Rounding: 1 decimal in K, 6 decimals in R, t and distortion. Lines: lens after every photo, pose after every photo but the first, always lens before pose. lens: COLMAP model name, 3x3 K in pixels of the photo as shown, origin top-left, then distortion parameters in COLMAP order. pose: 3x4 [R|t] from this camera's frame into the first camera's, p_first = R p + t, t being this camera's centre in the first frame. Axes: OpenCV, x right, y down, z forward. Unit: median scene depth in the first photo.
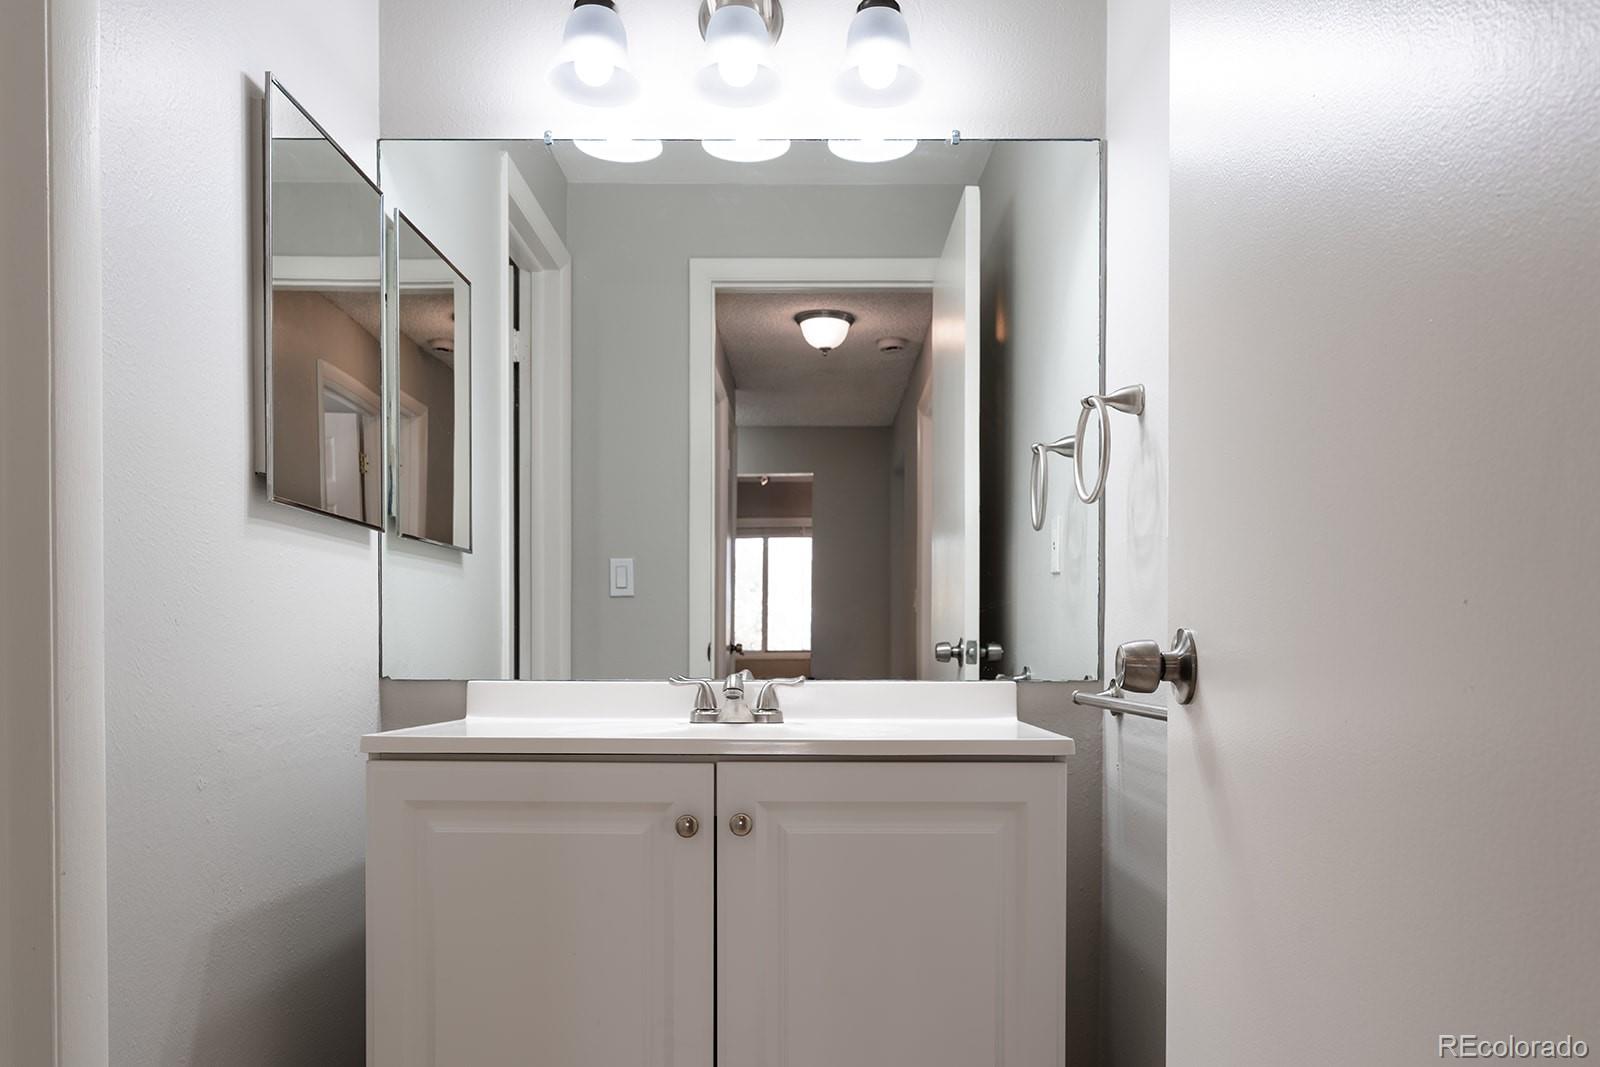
lens RADIAL K [[1106.2, 0, 800.0], [0, 1106.2, 533.5], [0, 0, 1]] dist [-0.006809, 0.002528]
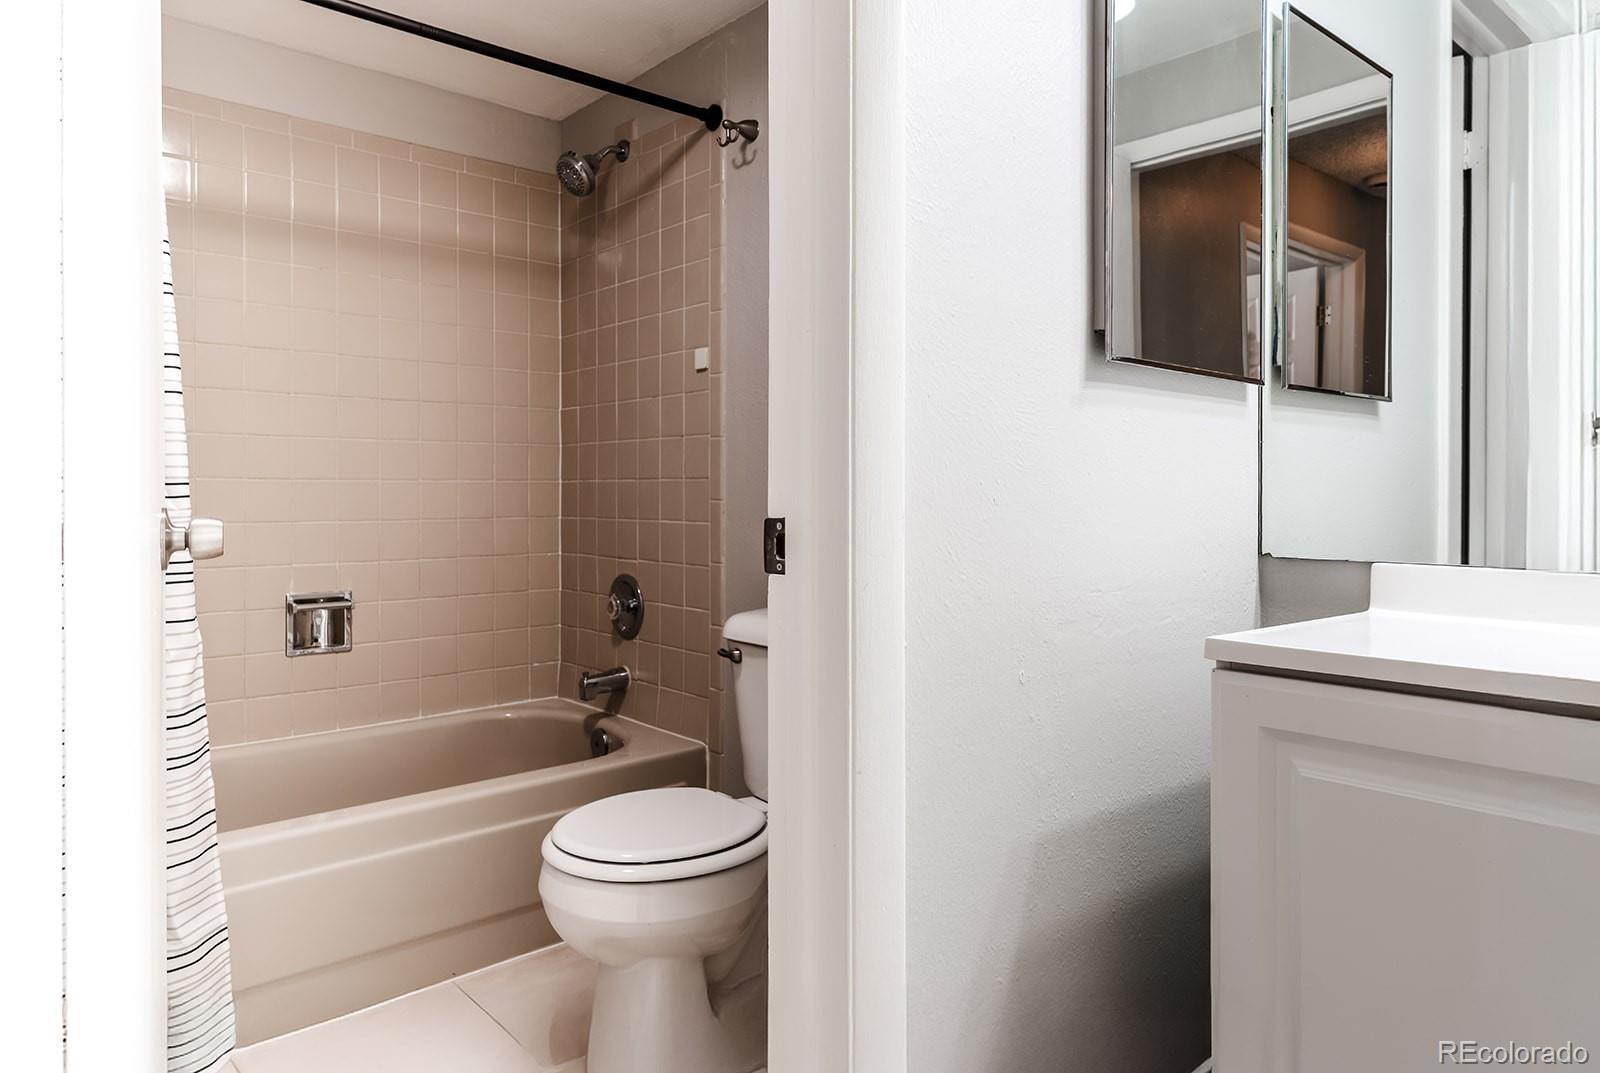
lens RADIAL K [[978.3, 0, 794.8], [0, 978.3, 526.7], [0, 0, 1]] dist [0.008965, -0.000103]
pose [[0.650332, 0.021690, -0.759341, -0.033442], [0.079669, 0.992132, 0.096571, 0.005592], [0.755461, -0.123300, 0.643487, 0.224942]]
